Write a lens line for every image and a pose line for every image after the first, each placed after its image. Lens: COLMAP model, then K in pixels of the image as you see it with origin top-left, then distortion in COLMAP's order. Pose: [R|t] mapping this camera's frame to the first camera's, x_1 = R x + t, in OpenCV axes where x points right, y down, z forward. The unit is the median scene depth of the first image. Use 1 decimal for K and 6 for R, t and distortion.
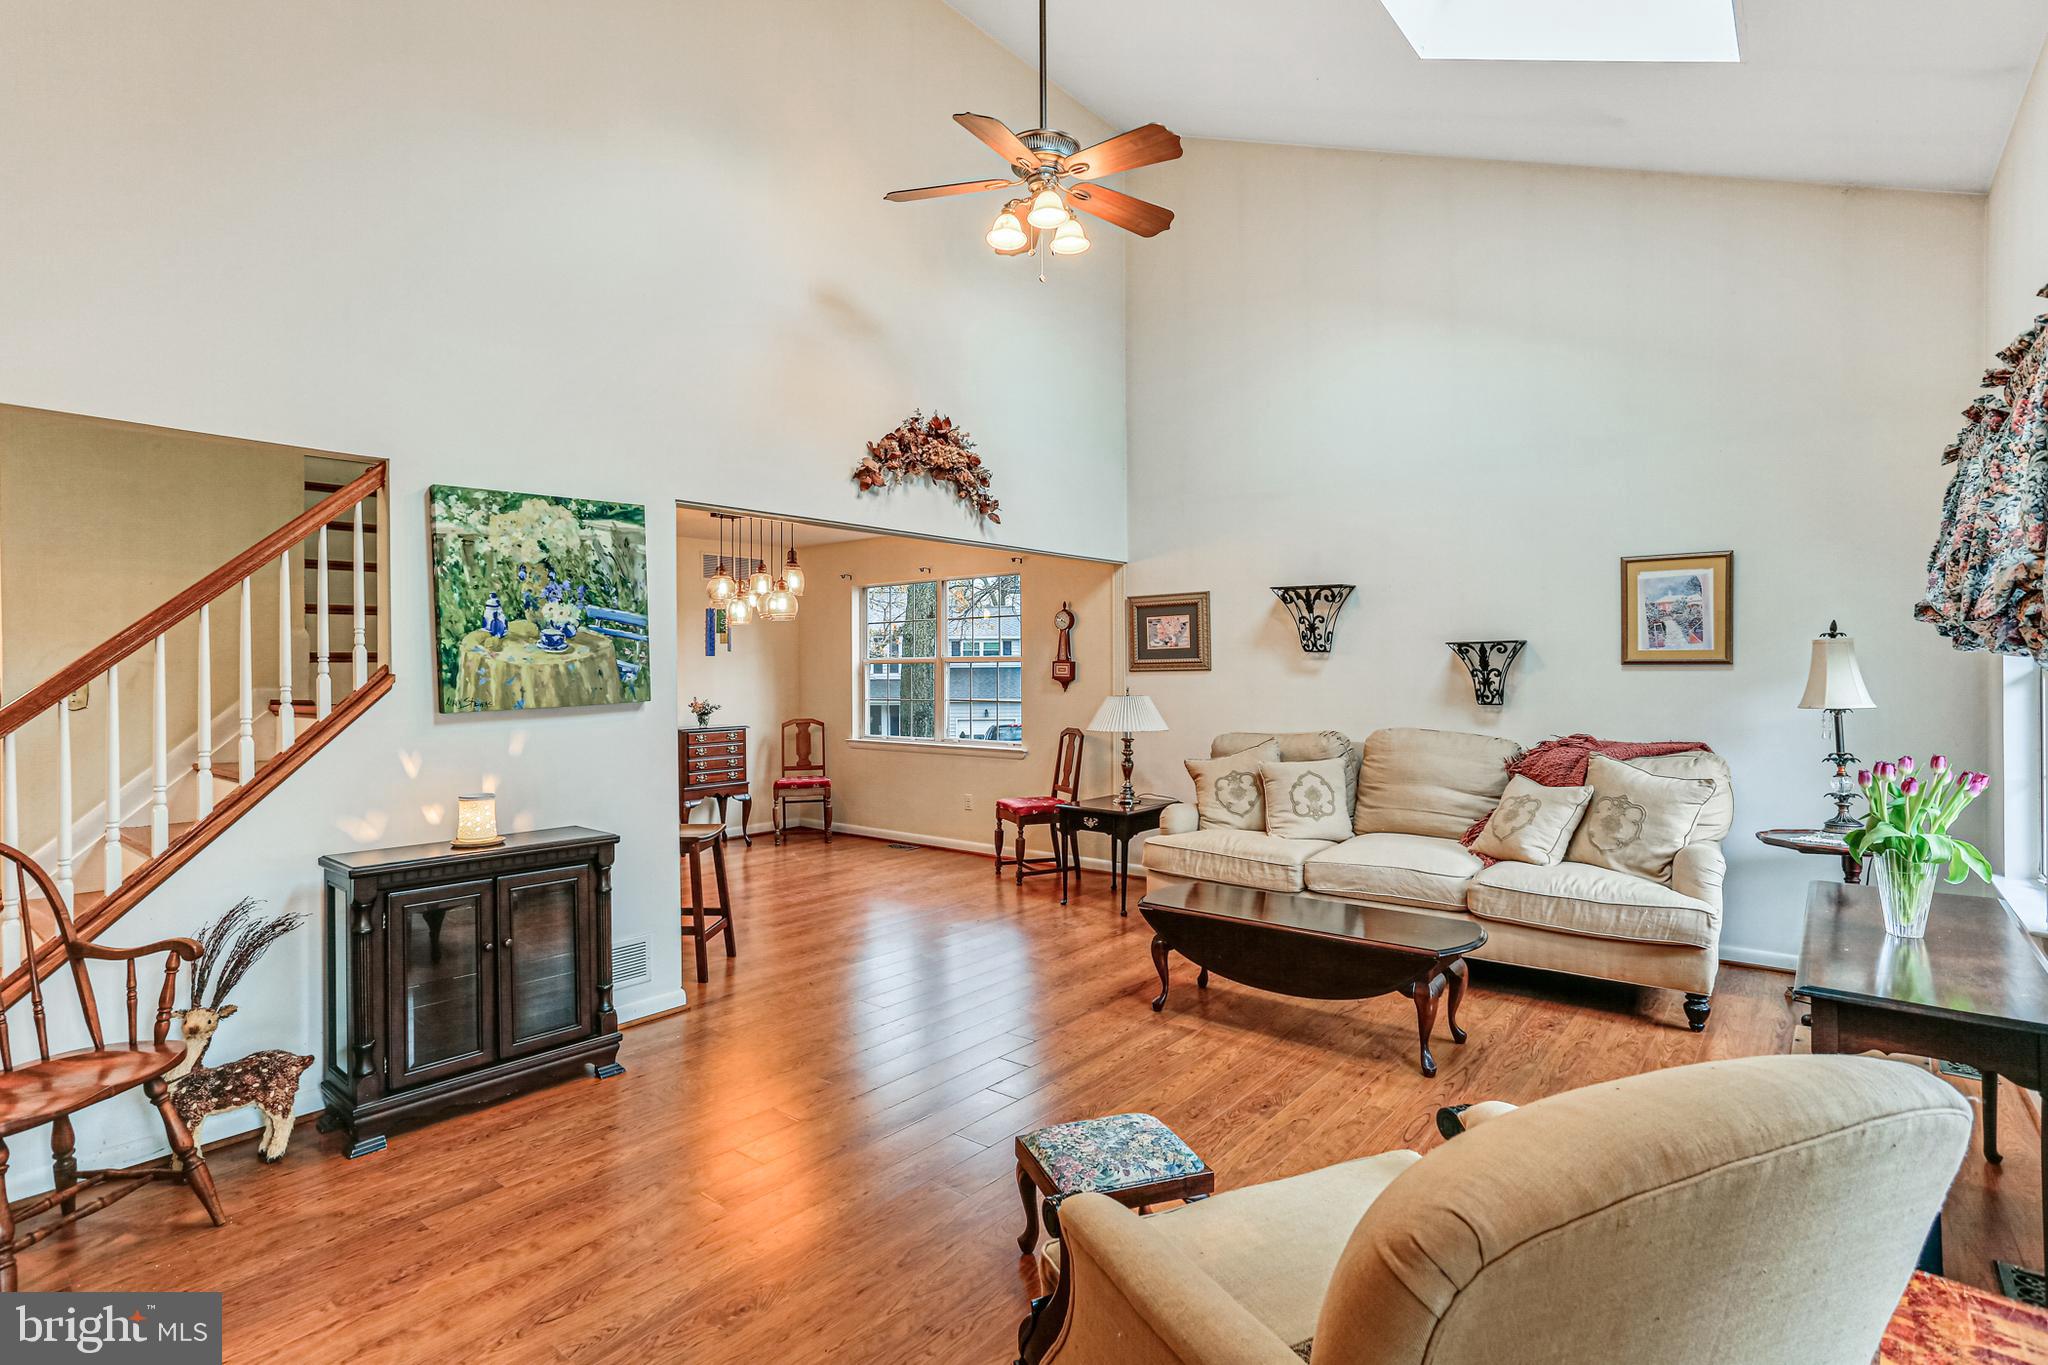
lens RADIAL K [[993.8, 0, 1021.3], [0, 993.8, 670.0], [0, 0, 1]] dist [-0.001091, 0.000391]
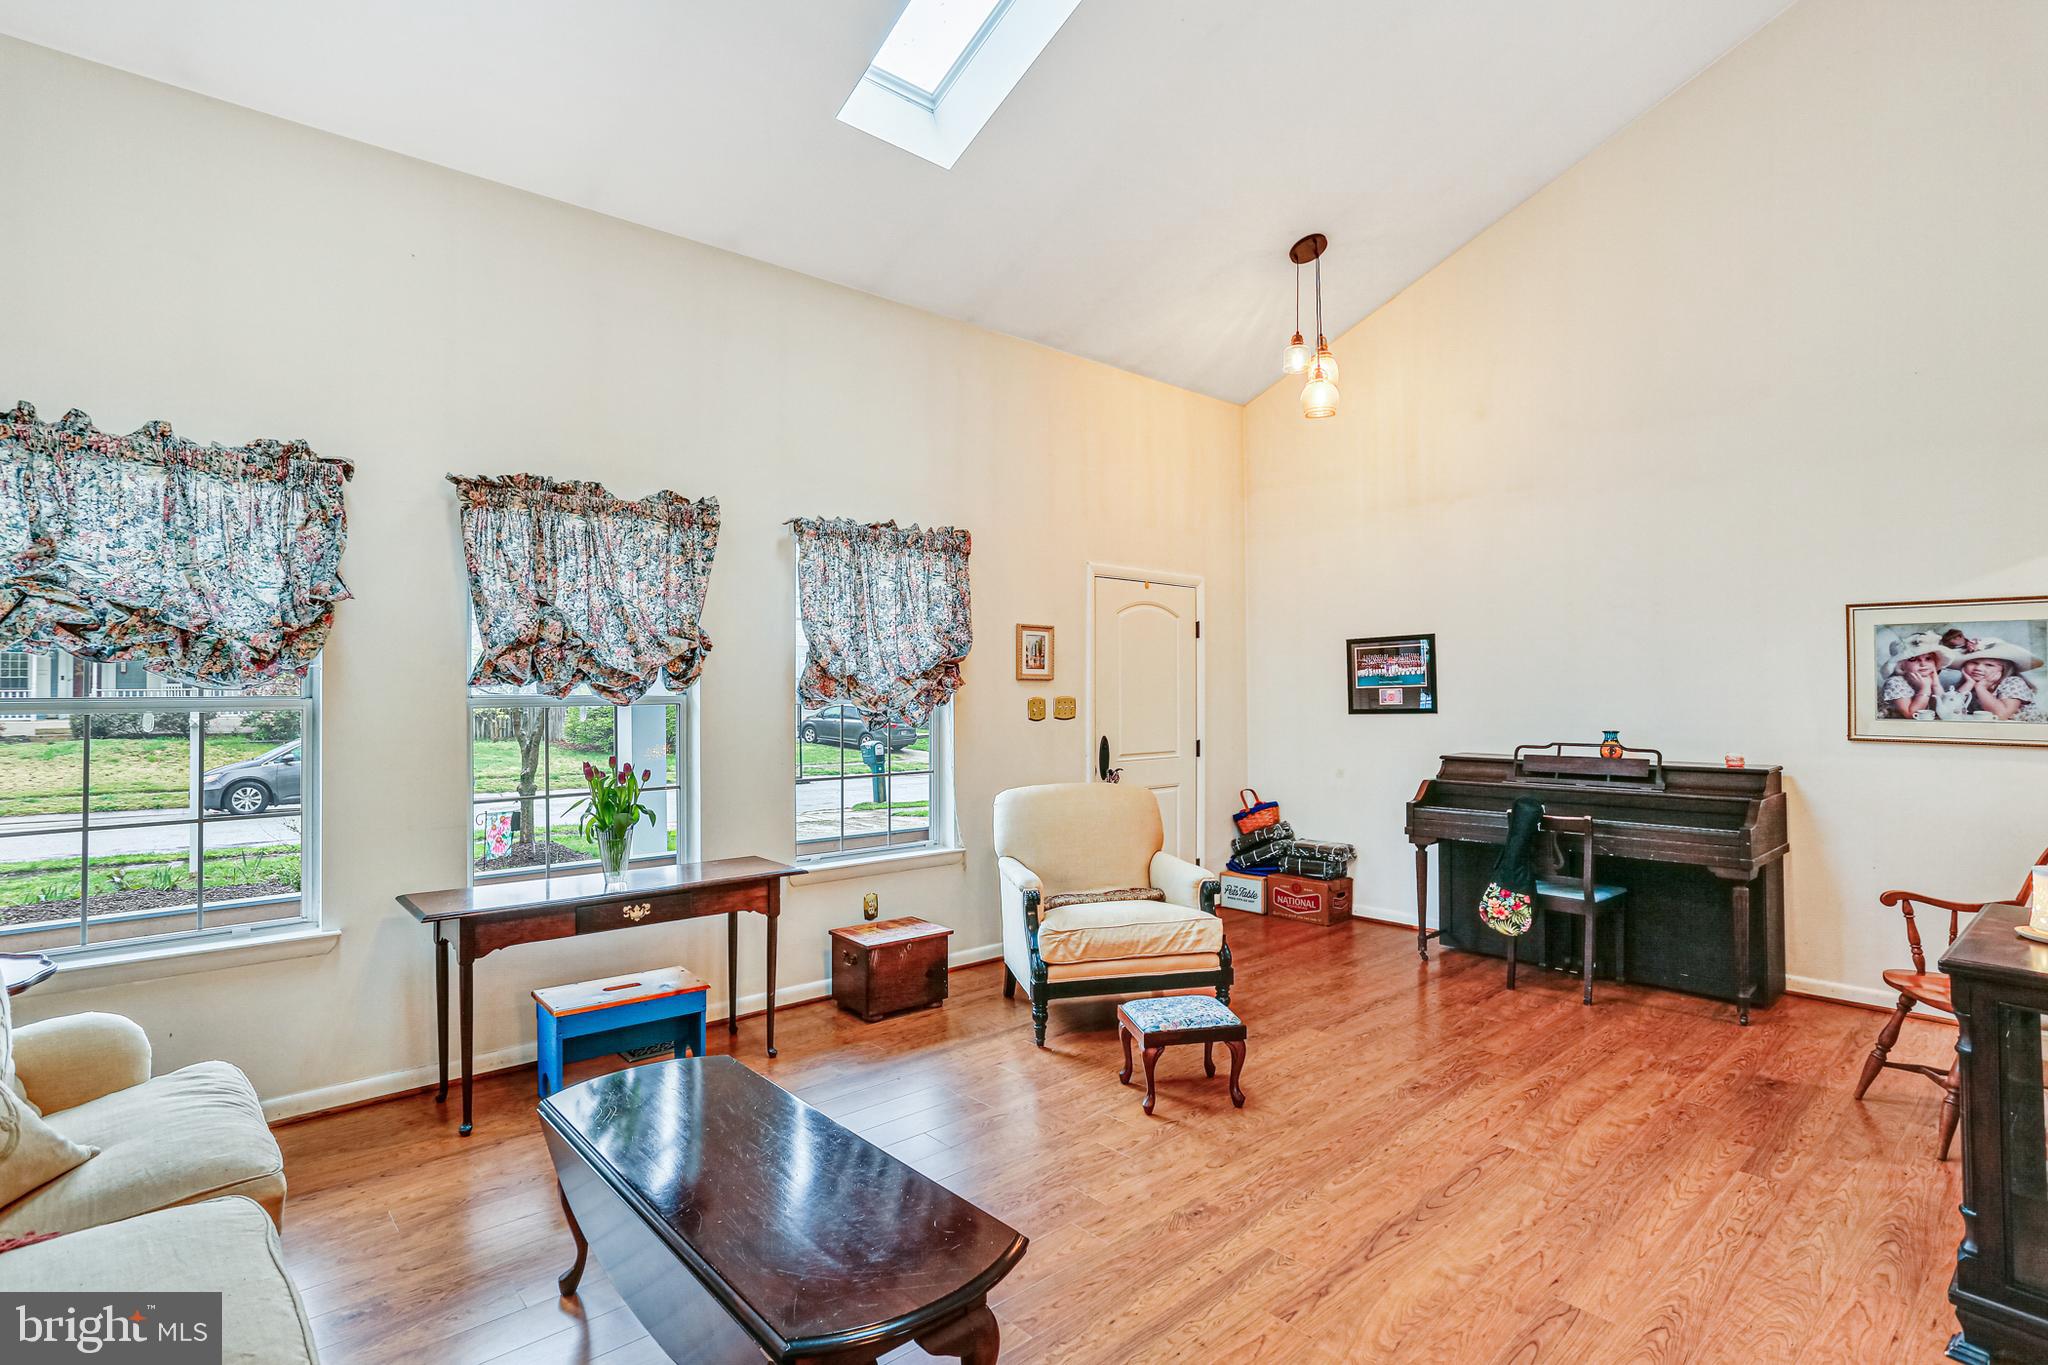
lens RADIAL K [[993.8, 0, 1021.0], [0, 993.8, 685.1], [0, 0, 1]] dist [-0.001091, 0.000391]
pose [[-0.988104, 0.011866, 0.153327, 0.090016], [0.011423, 0.999928, -0.003768, -0.013789], [-0.153360, -0.001972, -0.988168, 2.498374]]
